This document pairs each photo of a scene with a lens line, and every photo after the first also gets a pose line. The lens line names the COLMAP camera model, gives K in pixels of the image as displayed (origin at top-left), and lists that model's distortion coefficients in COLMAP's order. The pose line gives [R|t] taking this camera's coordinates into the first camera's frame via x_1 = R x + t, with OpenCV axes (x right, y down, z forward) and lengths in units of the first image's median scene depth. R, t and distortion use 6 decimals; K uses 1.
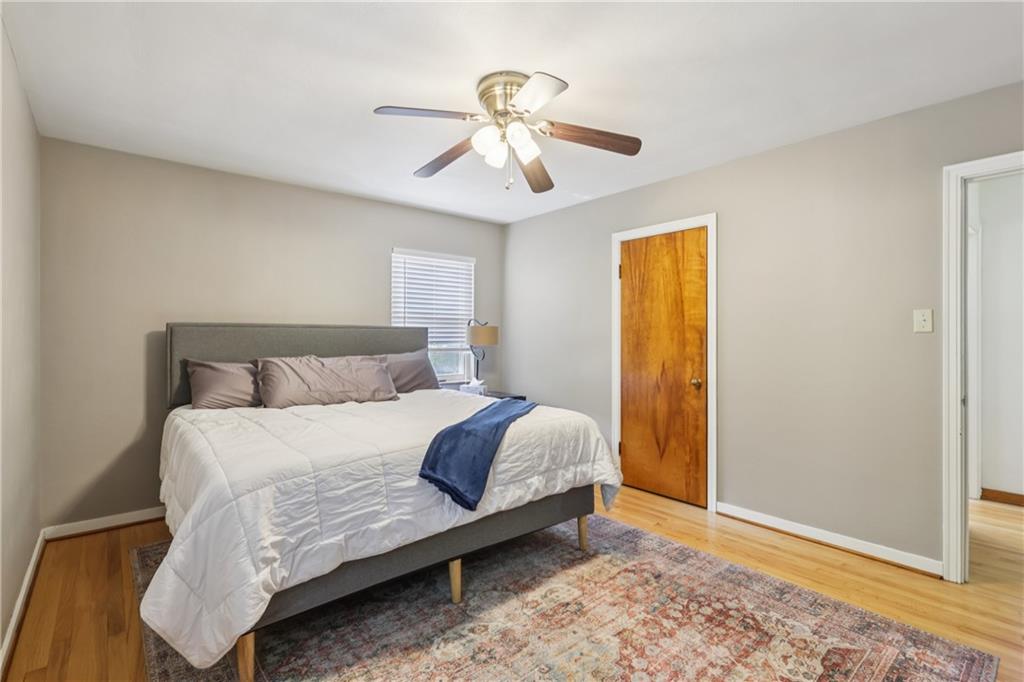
lens RADIAL K [[480.5, 0, 513.3], [0, 480.5, 336.3], [0, 0, 1]] dist [0.001685, 0.000394]
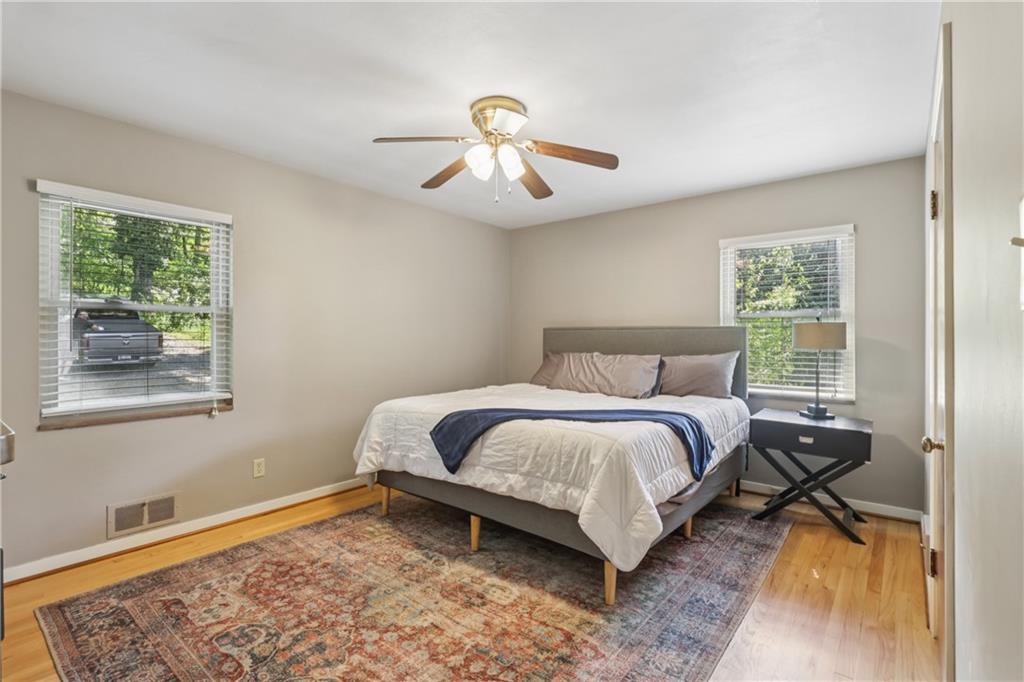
lens RADIAL K [[480.5, 0, 513.6], [0, 480.5, 339.0], [0, 0, 1]] dist [0.001685, 0.000394]
pose [[0.186300, 0.003684, -0.982486, 1.099496], [-0.002657, 0.999991, 0.003246, 0.003416], [0.982489, 0.002006, 0.186308, 0.852961]]
